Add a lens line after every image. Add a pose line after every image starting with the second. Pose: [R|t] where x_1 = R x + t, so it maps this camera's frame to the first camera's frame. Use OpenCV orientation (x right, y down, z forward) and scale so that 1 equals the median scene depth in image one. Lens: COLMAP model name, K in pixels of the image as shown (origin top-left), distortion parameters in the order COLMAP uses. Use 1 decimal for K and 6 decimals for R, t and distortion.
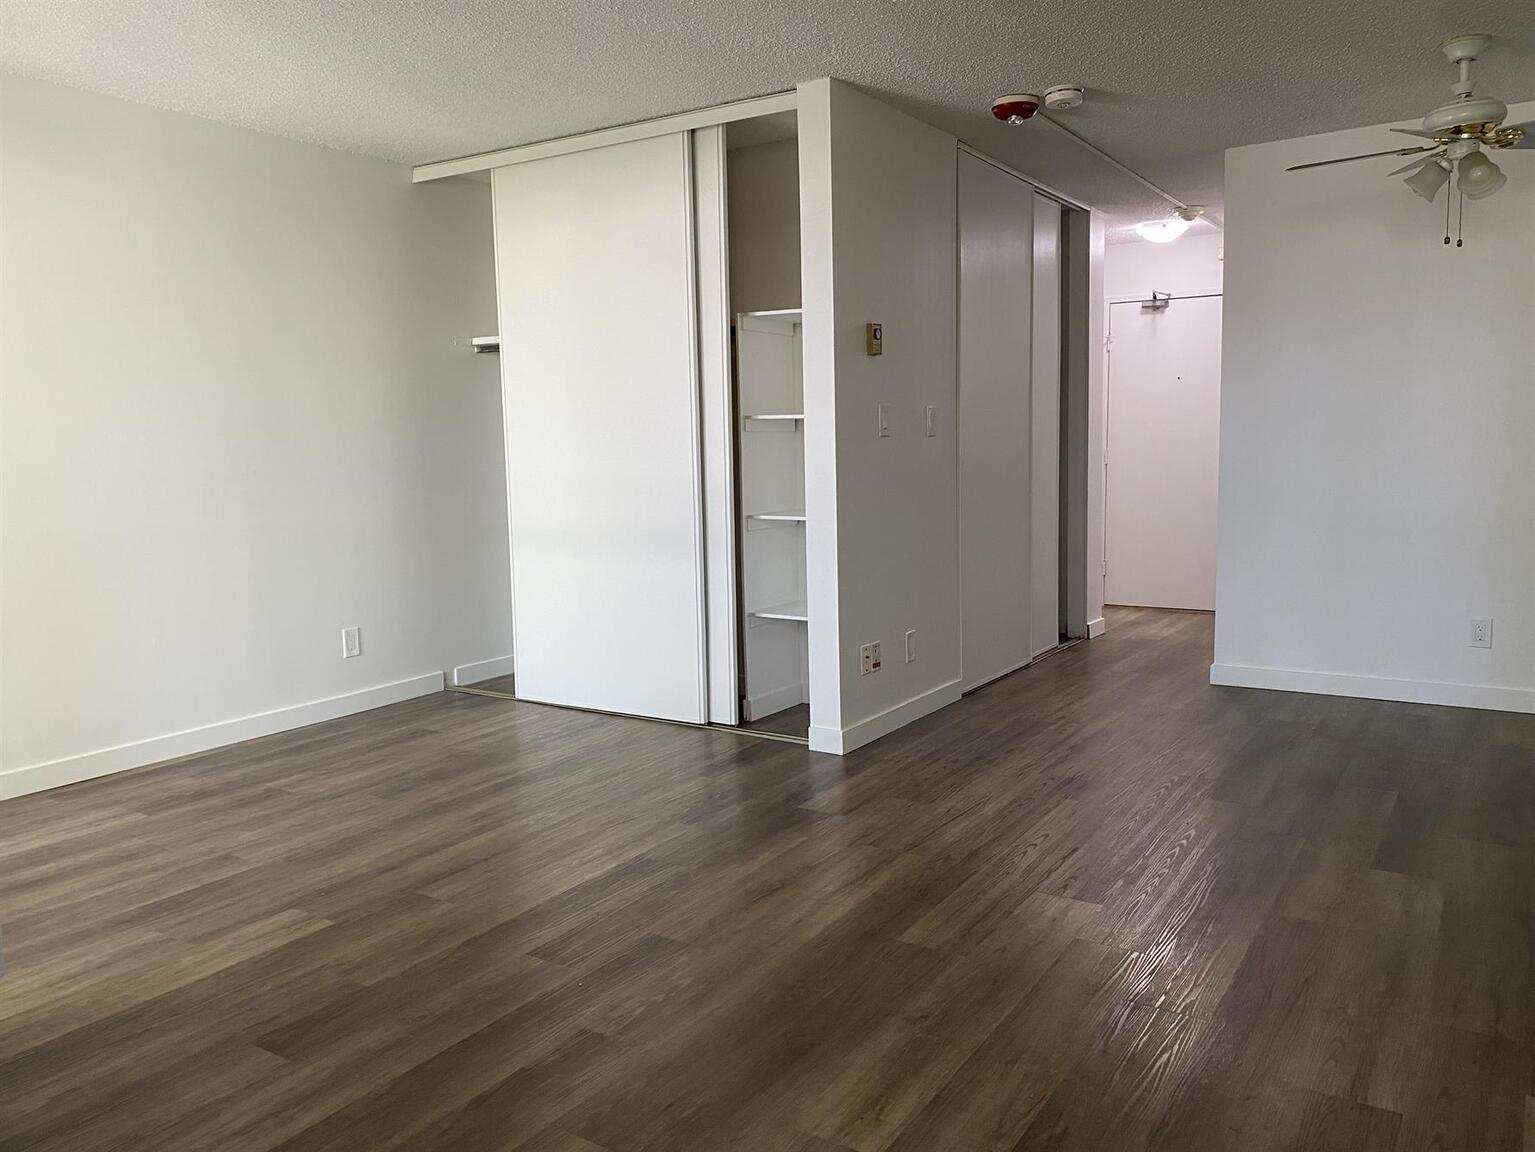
lens RADIAL K [[1159.5, 0, 767.5], [0, 1159.5, 576.0], [0, 0, 1]] dist [0.108451, -0.246749]
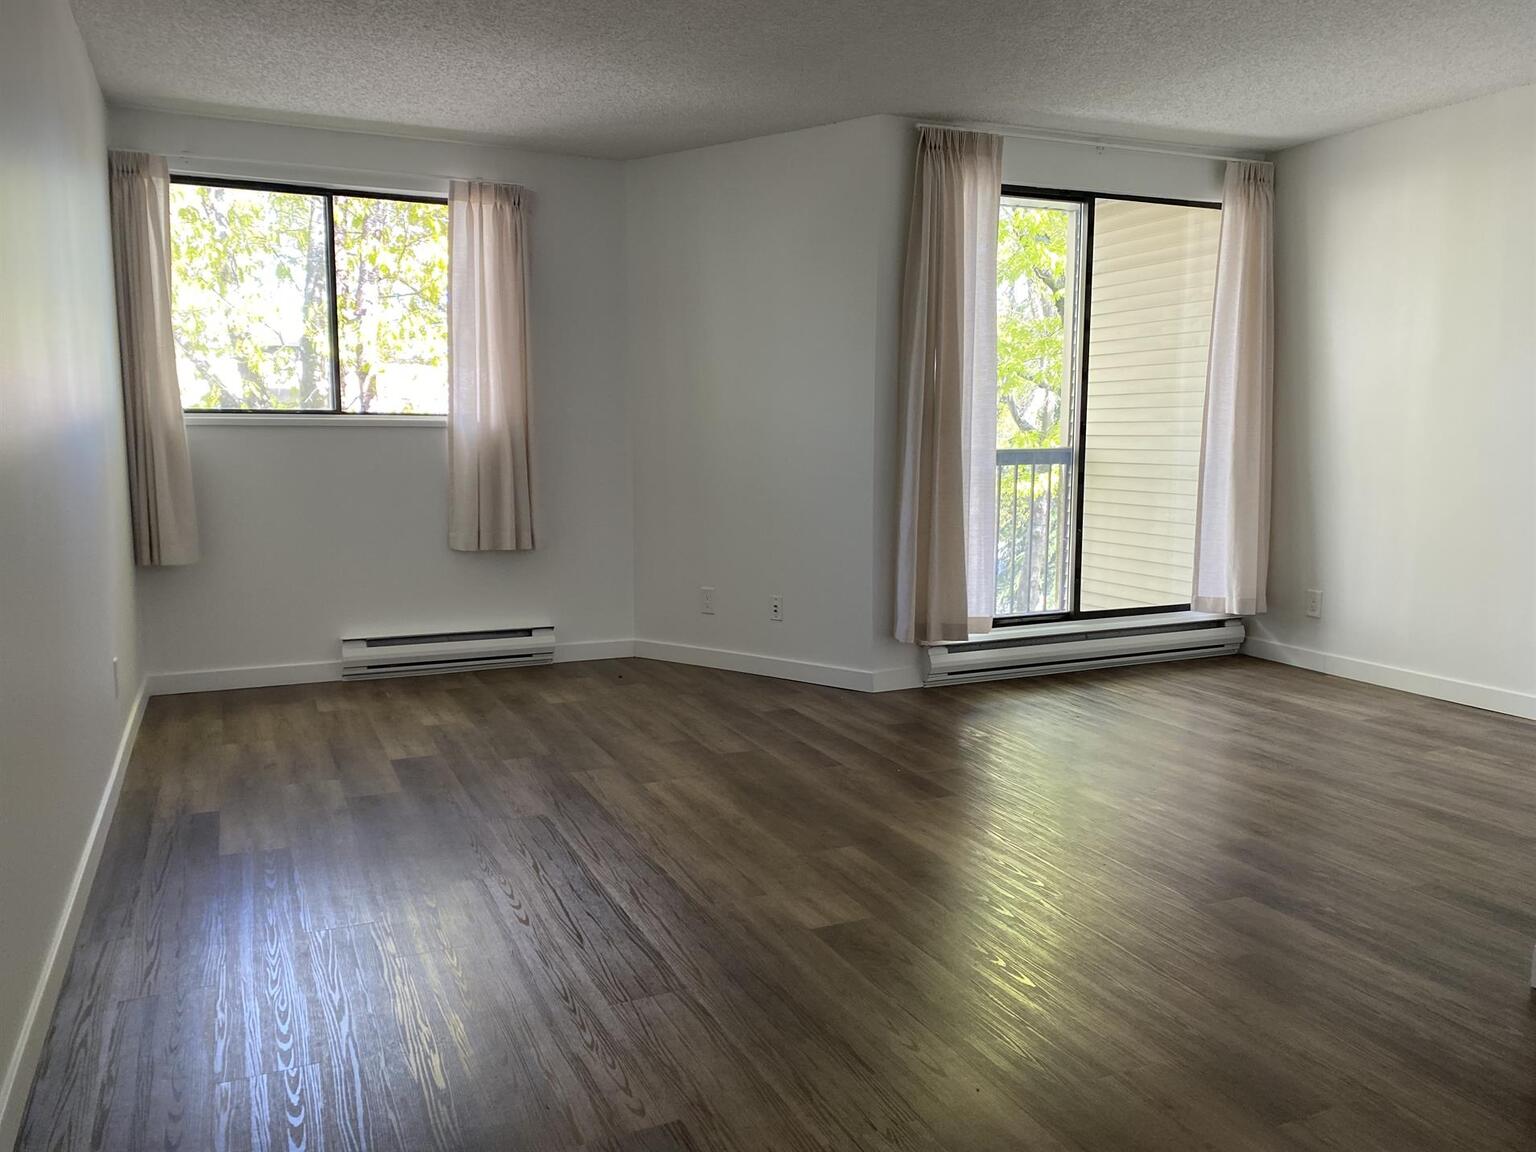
lens RADIAL K [[1160.3, 0, 768.0], [0, 1160.3, 576.0], [0, 0, 1]] dist [0.108451, -0.246749]
pose [[-0.539471, 0.121673, -0.833167, 1.091840], [-0.087700, 0.976002, 0.199318, -0.178450], [0.837425, 0.180596, -0.515854, 1.477261]]
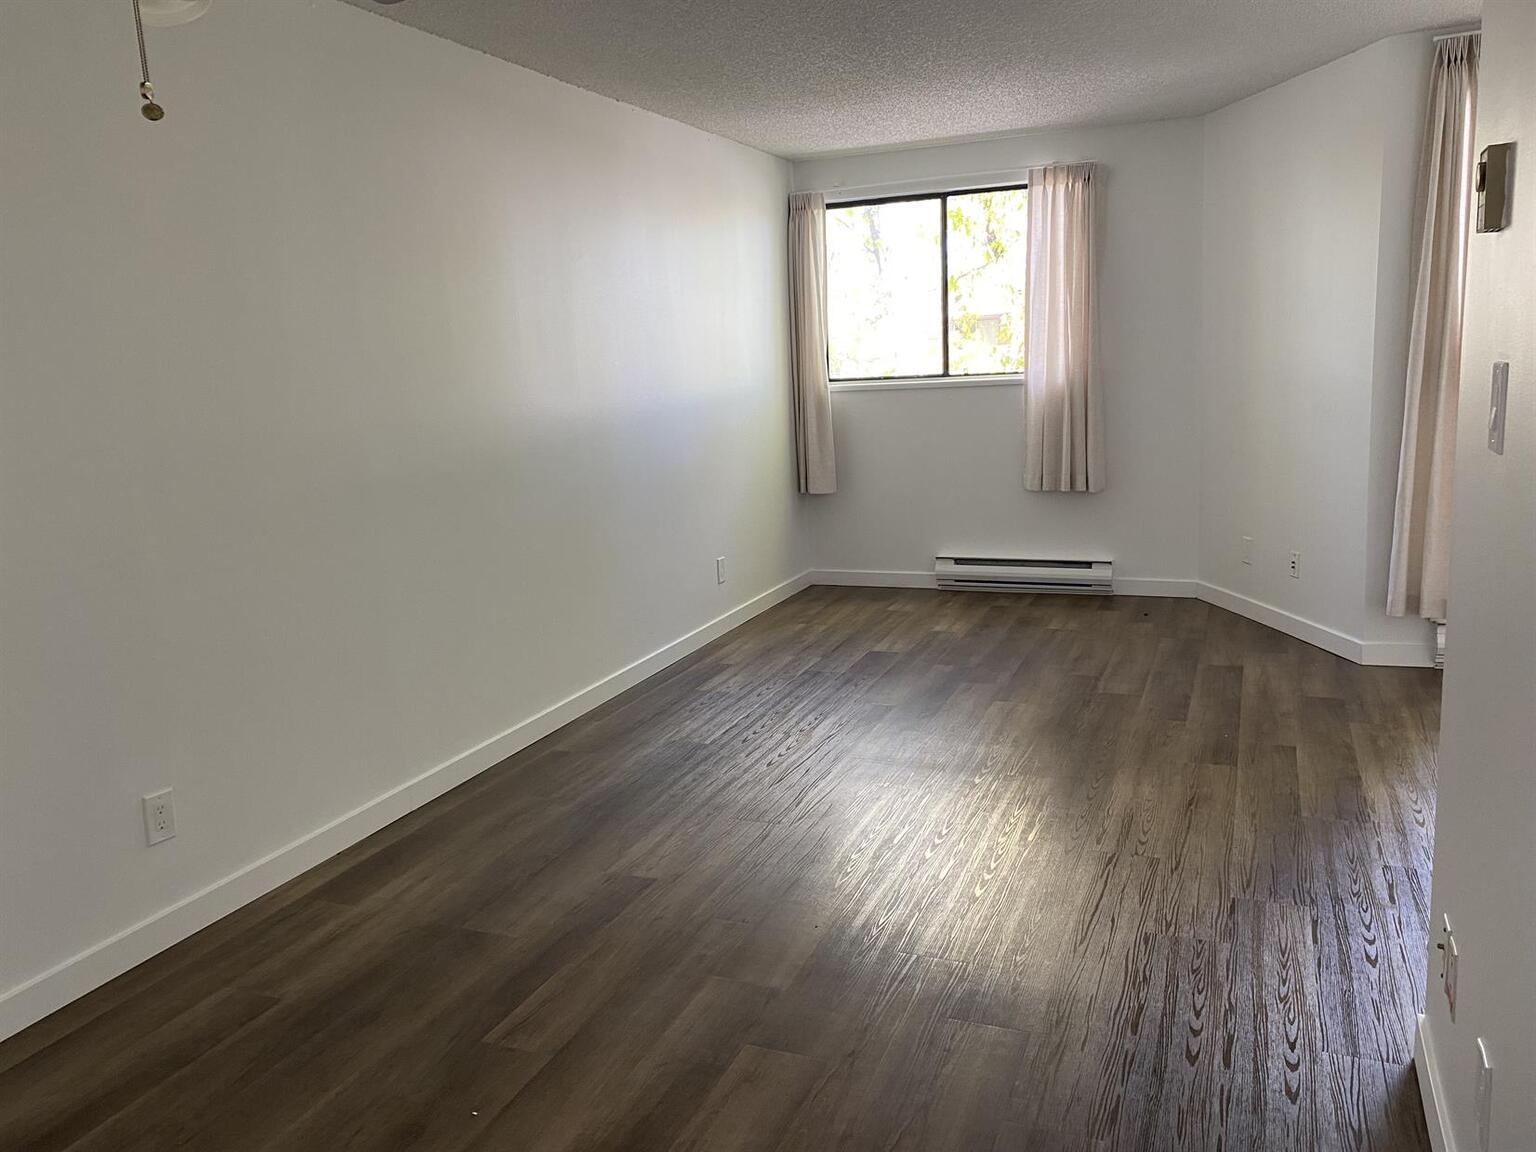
lens RADIAL K [[1154.4, 0, 768.0], [0, 1154.4, 576.0], [0, 0, 1]] dist [0.103364, -0.143542]
pose [[-0.981216, 0.099071, -0.165527, 0.632510], [0.045849, 0.953233, 0.298740, -0.328517], [0.187382, 0.285539, -0.939870, 2.123834]]
